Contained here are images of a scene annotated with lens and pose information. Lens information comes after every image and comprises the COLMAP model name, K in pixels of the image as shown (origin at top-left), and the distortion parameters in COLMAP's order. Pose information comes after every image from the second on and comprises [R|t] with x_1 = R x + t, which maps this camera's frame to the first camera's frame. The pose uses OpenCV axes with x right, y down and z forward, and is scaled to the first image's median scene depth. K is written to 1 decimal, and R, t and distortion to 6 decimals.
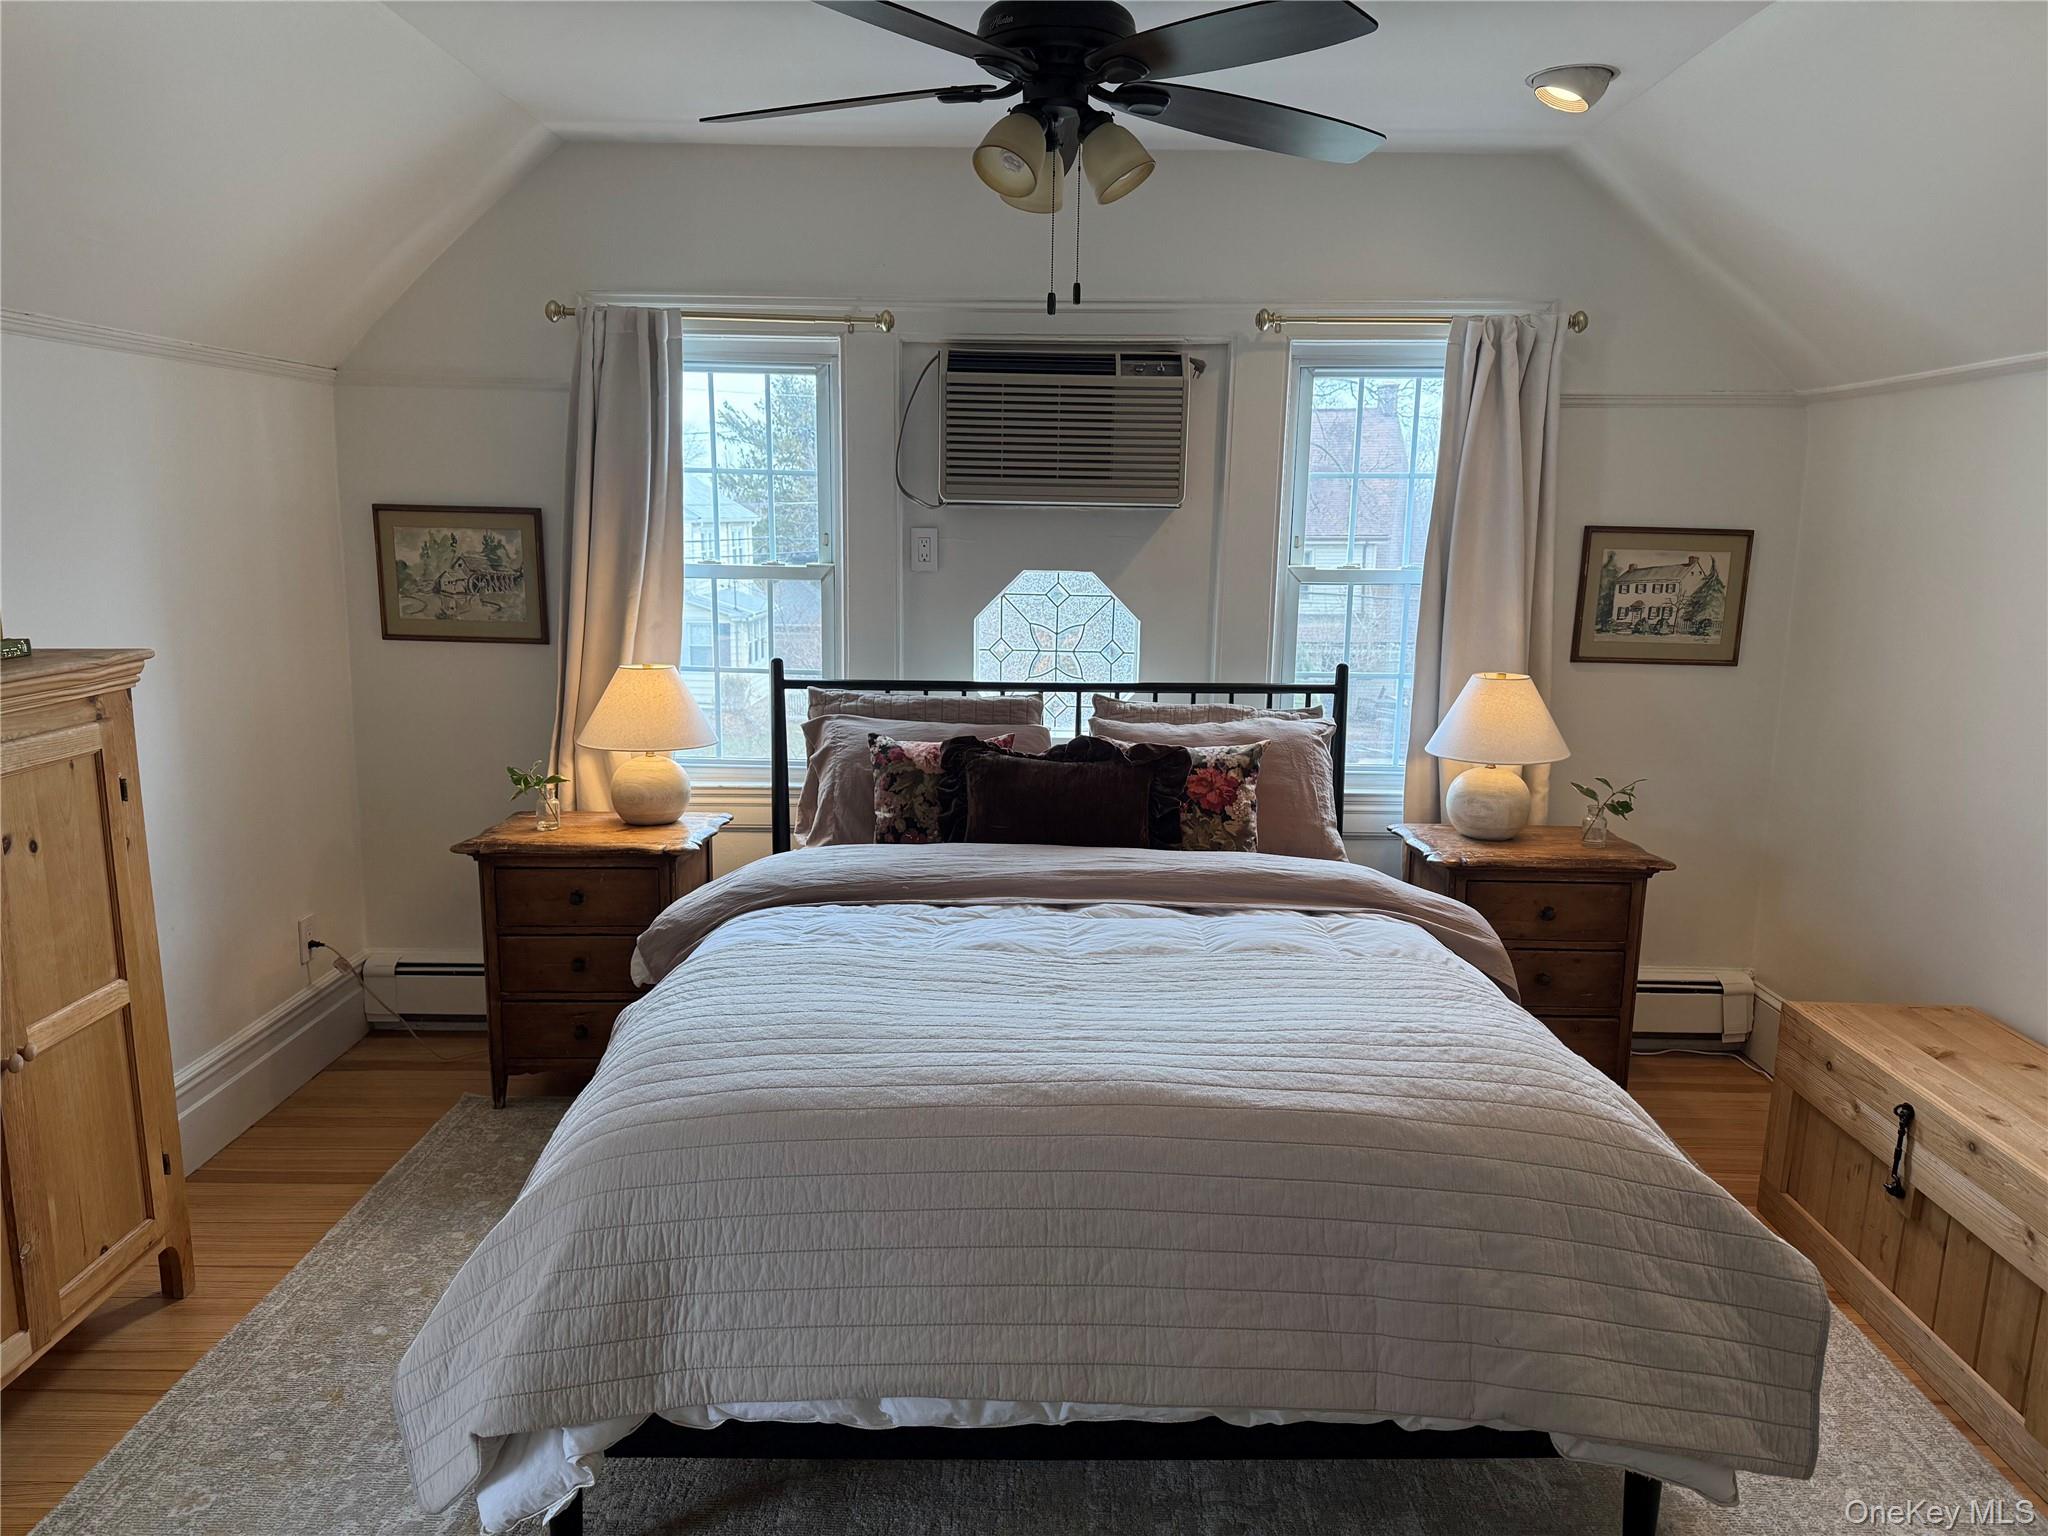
lens RADIAL K [[1385.7, 0, 1027.4], [0, 1385.7, 779.1], [0, 0, 1]] dist [0.179880, -0.350858]
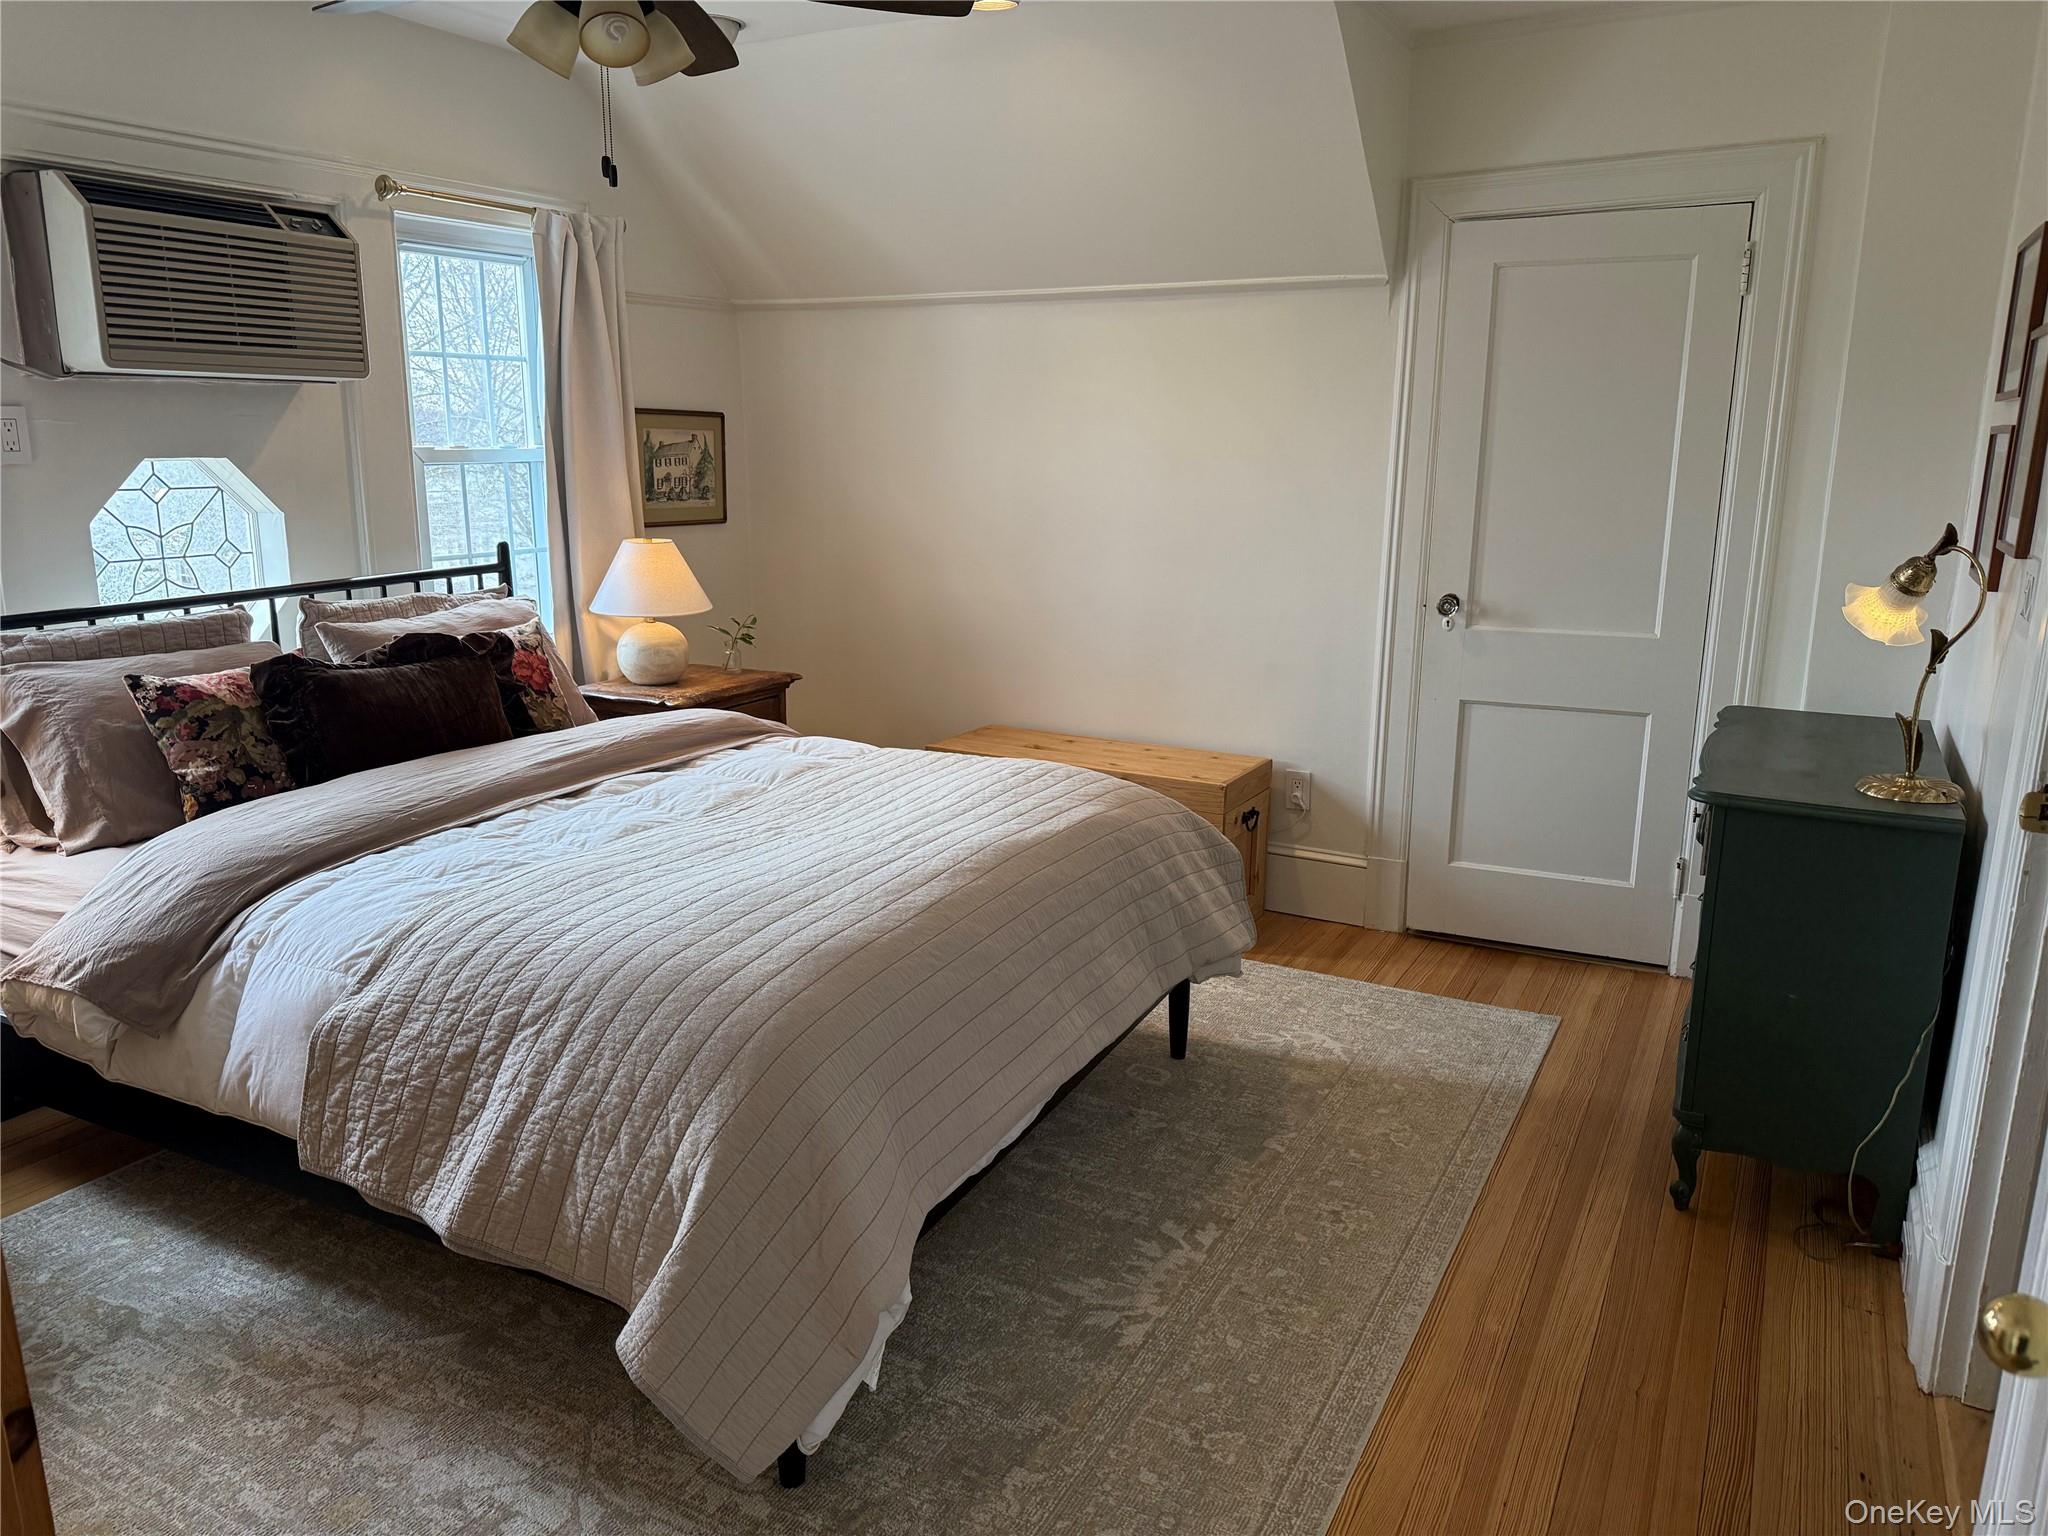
lens RADIAL K [[1458.0, 0, 1024.0], [0, 1458.0, 768.0], [0, 0, 1]] dist [-0.003717, -0.071731]
pose [[0.437670, -0.208123, 0.874717, -0.591966], [0.157760, 0.975525, 0.153173, -0.026314], [-0.885187, 0.070956, 0.459792, 0.208330]]
